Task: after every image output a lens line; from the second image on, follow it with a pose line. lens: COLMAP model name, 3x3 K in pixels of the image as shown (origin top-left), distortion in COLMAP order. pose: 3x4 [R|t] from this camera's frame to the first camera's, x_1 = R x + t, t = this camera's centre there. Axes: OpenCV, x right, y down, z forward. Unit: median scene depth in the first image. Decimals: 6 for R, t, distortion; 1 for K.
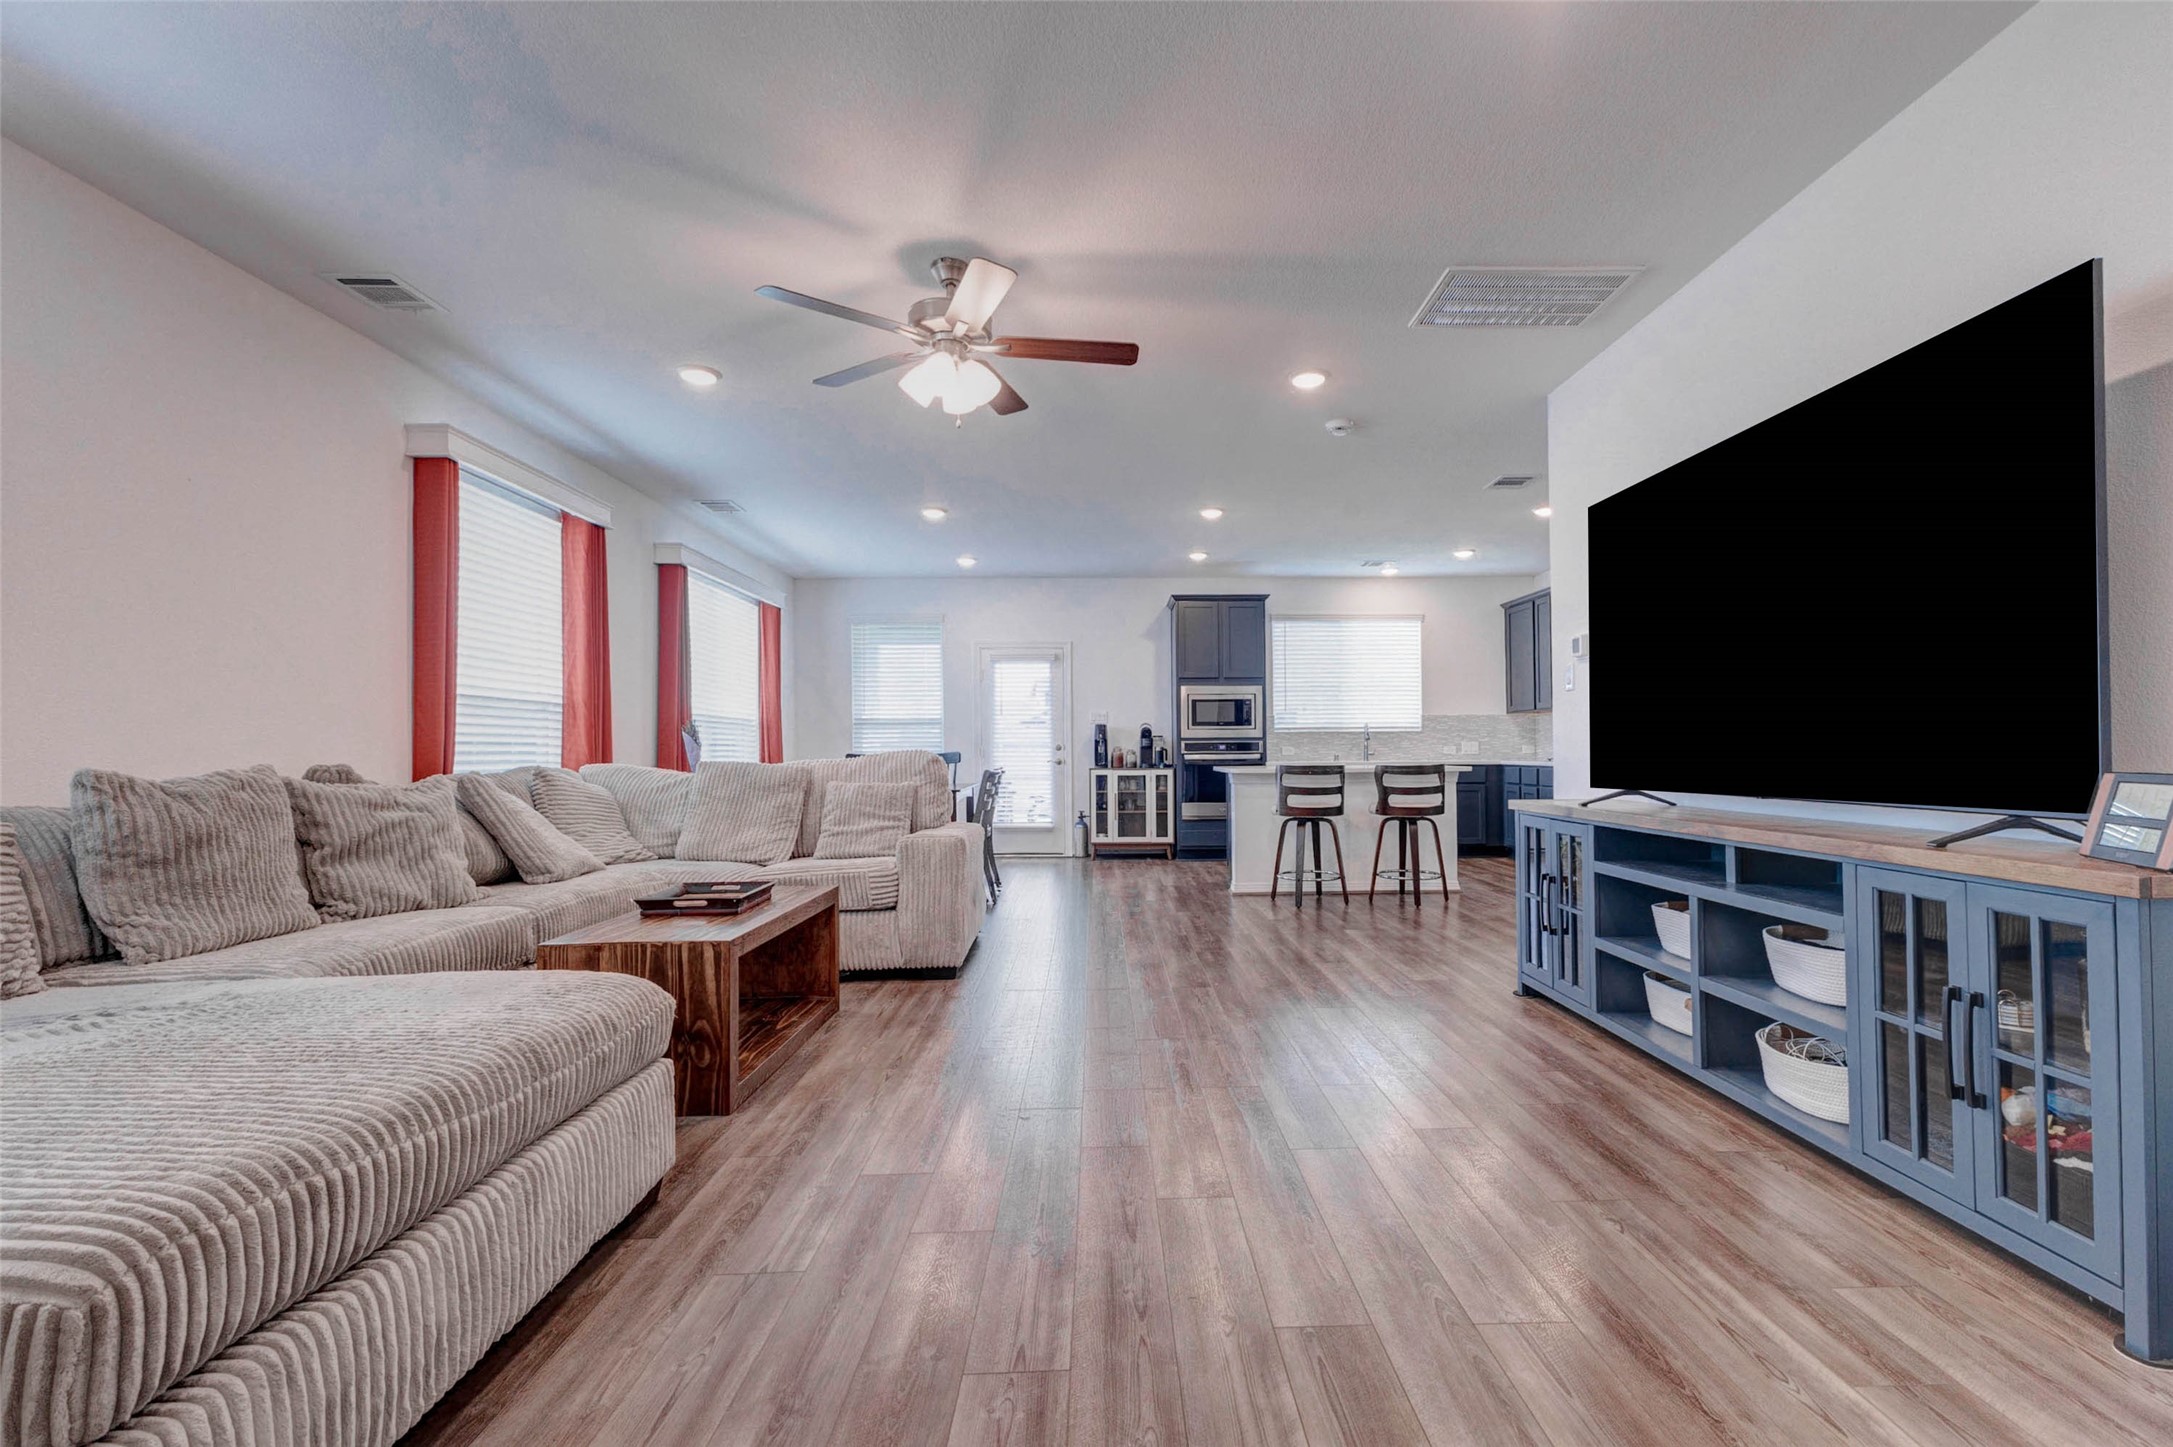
lens RADIAL K [[956.4, 0, 1098.9], [0, 956.4, 724.9], [0, 0, 1]] dist [0.002330, -0.001712]
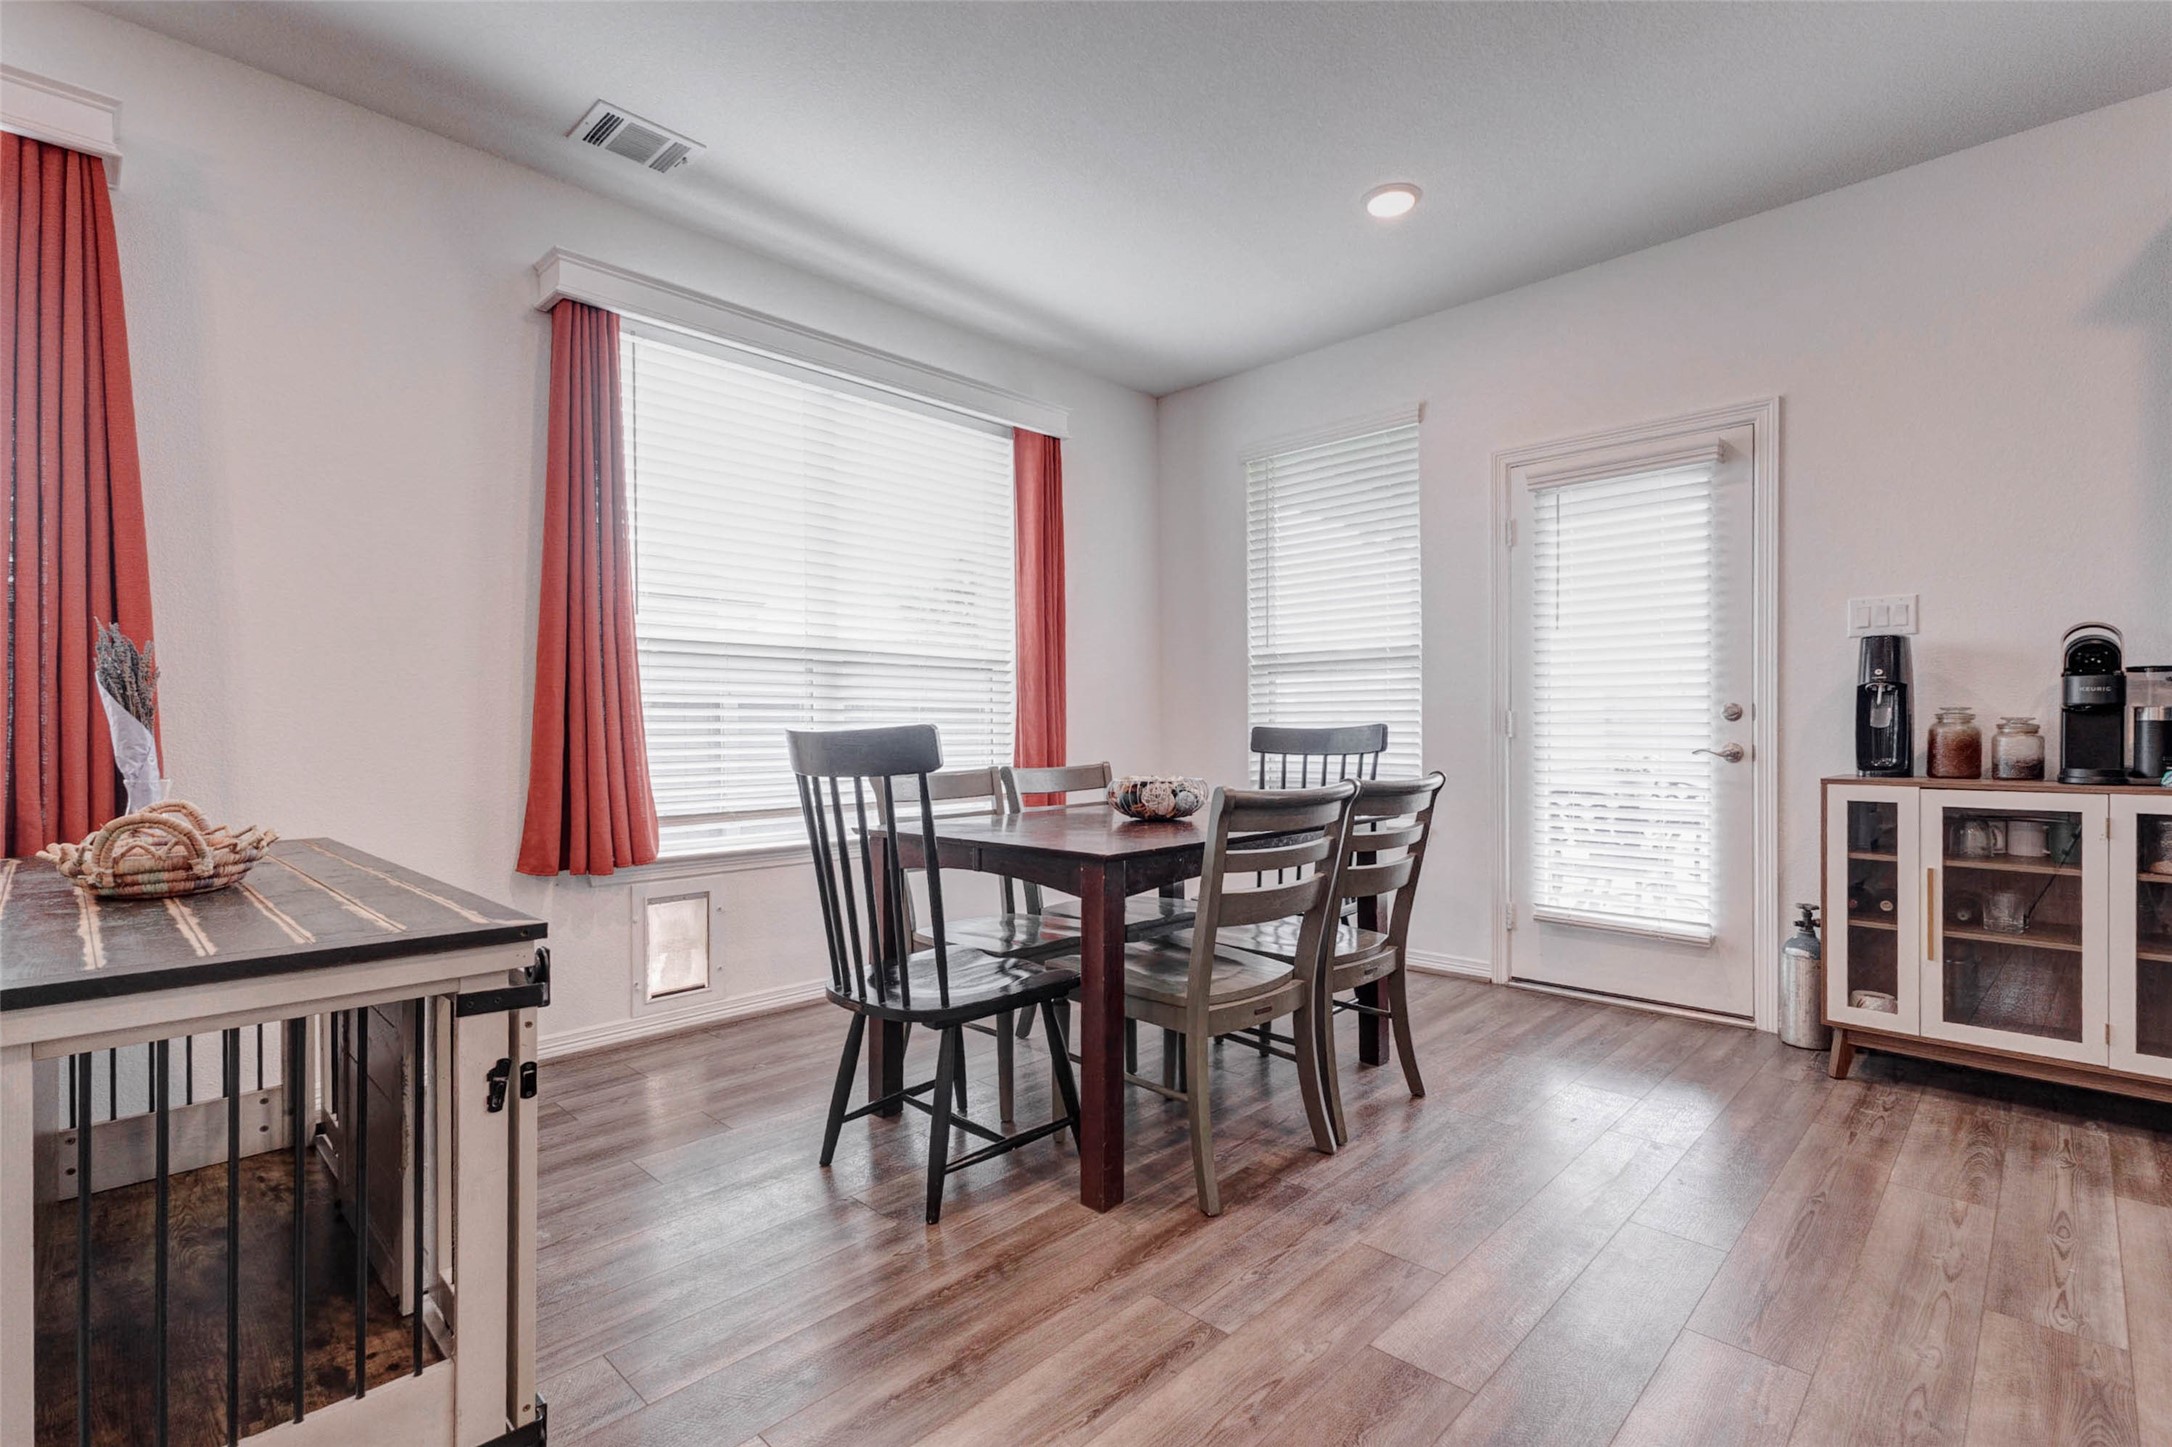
lens RADIAL K [[956.0, 0, 1118.8], [0, 956.0, 735.0], [0, 0, 1]] dist [0.002330, -0.001712]
pose [[0.711251, 0.009881, -0.702869, 0.046445], [0.016989, 0.999367, 0.031241, 0.018888], [0.702733, -0.034161, 0.710633, 0.646482]]
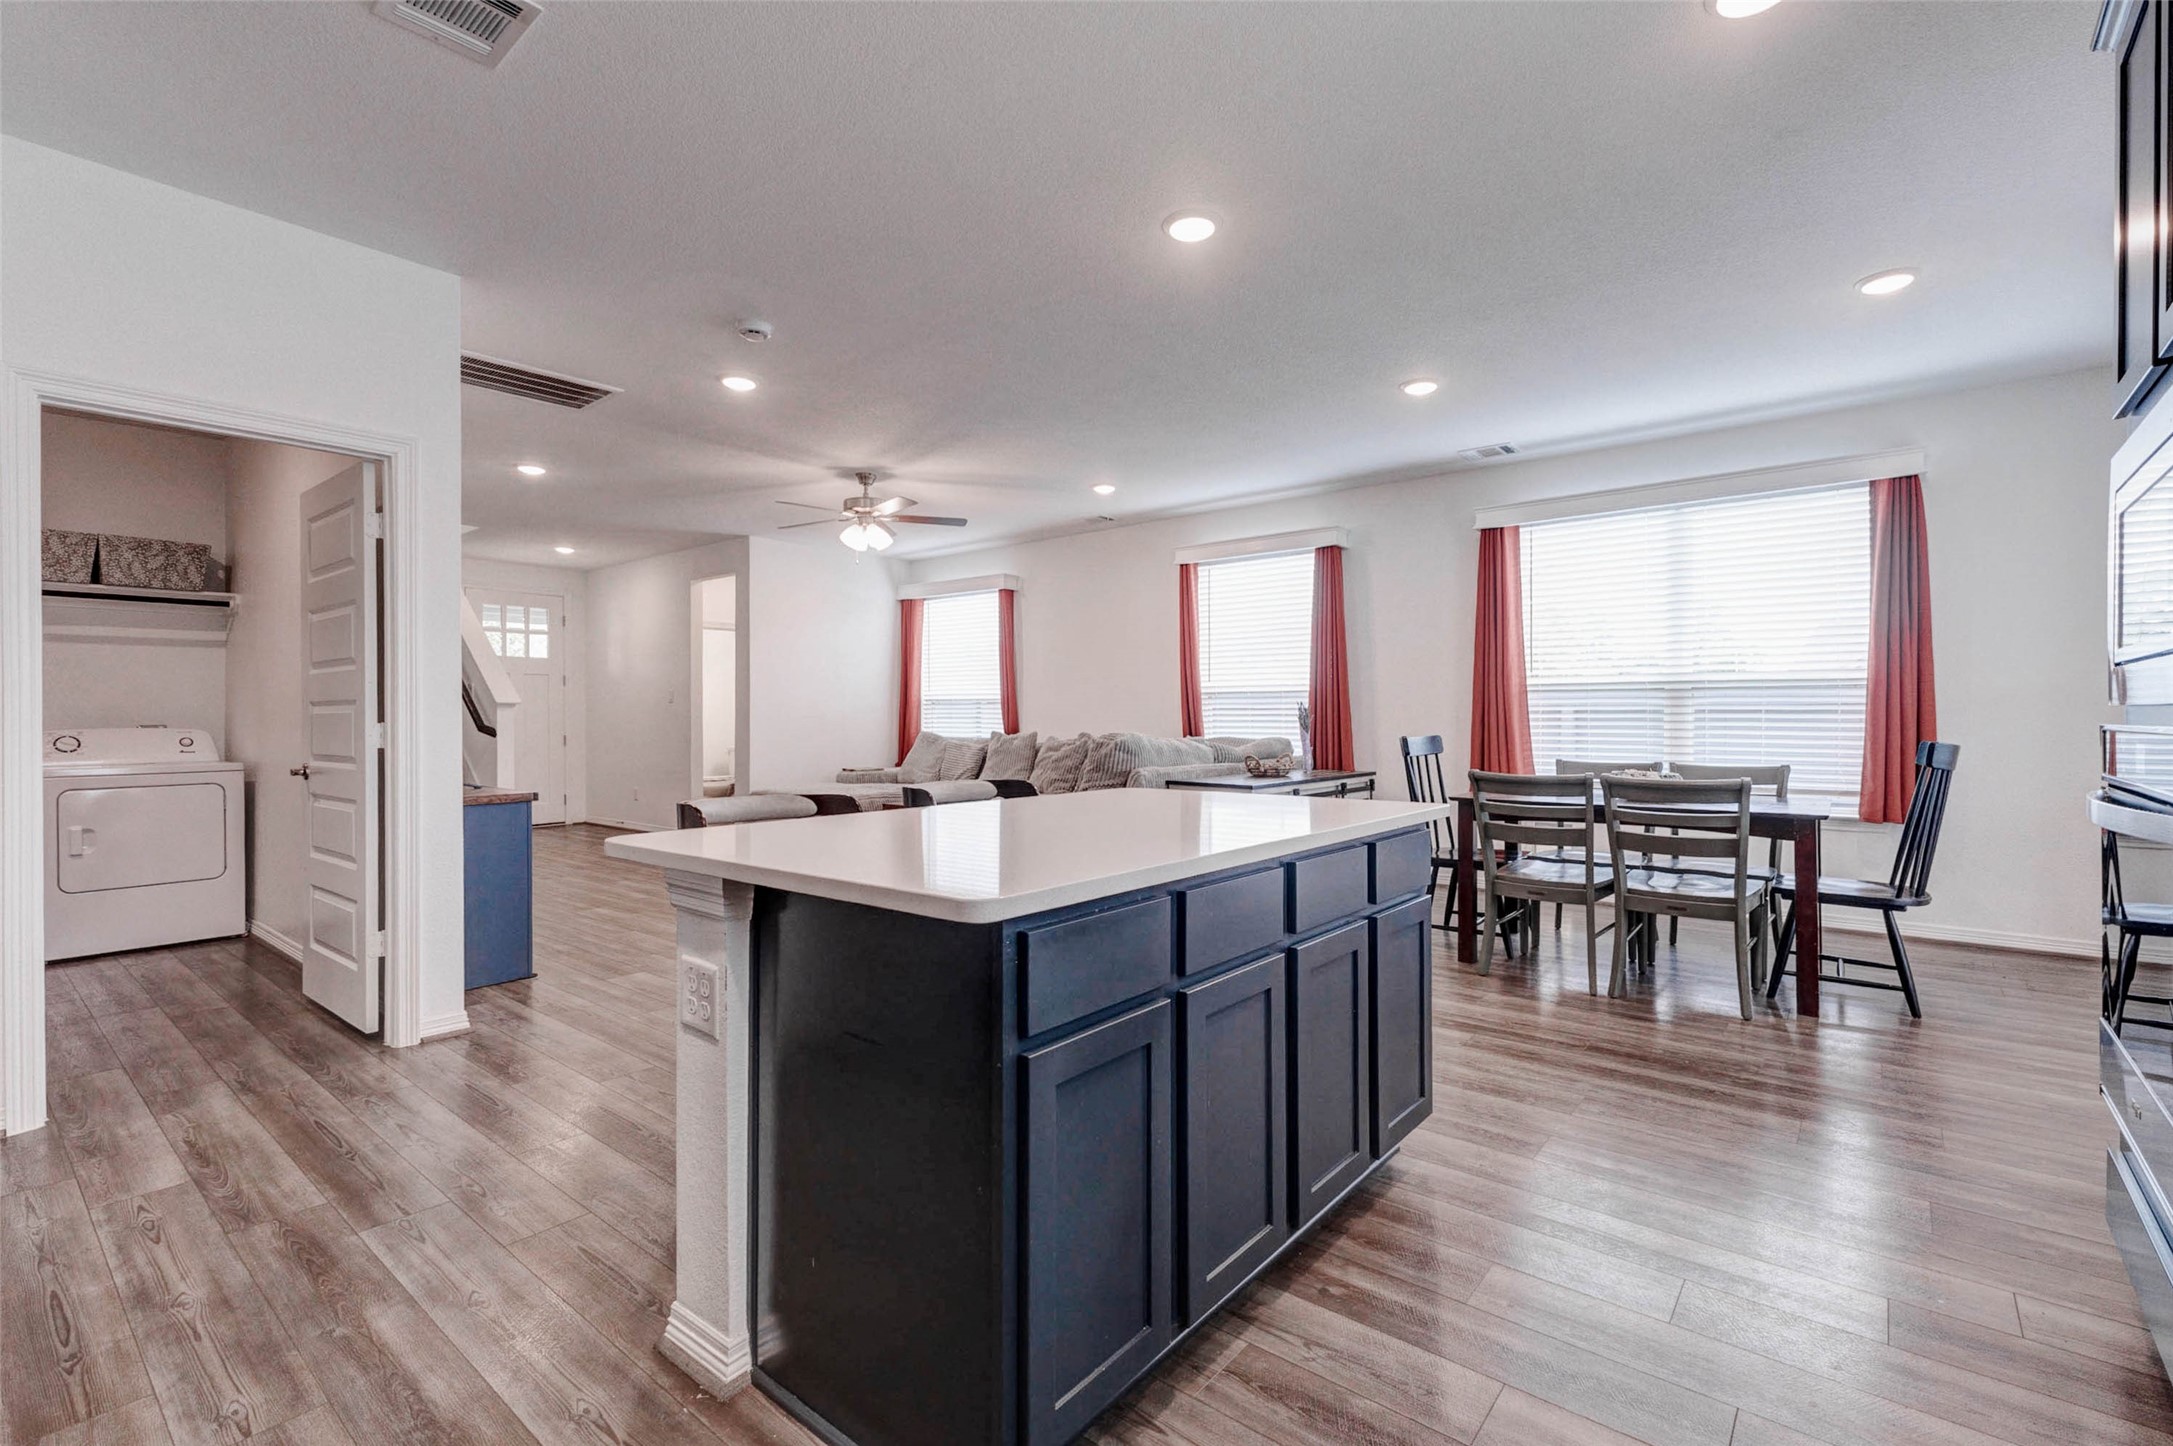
lens RADIAL K [[958.1, 0, 1071.9], [0, 958.1, 723.4], [0, 0, 1]] dist [0.012064, 0.000701]
pose [[-0.660837, 0.013084, -0.750416, 0.395415], [0.027645, 0.999594, -0.006917, 0.012639], [0.750021, -0.025317, -0.660930, 0.977669]]
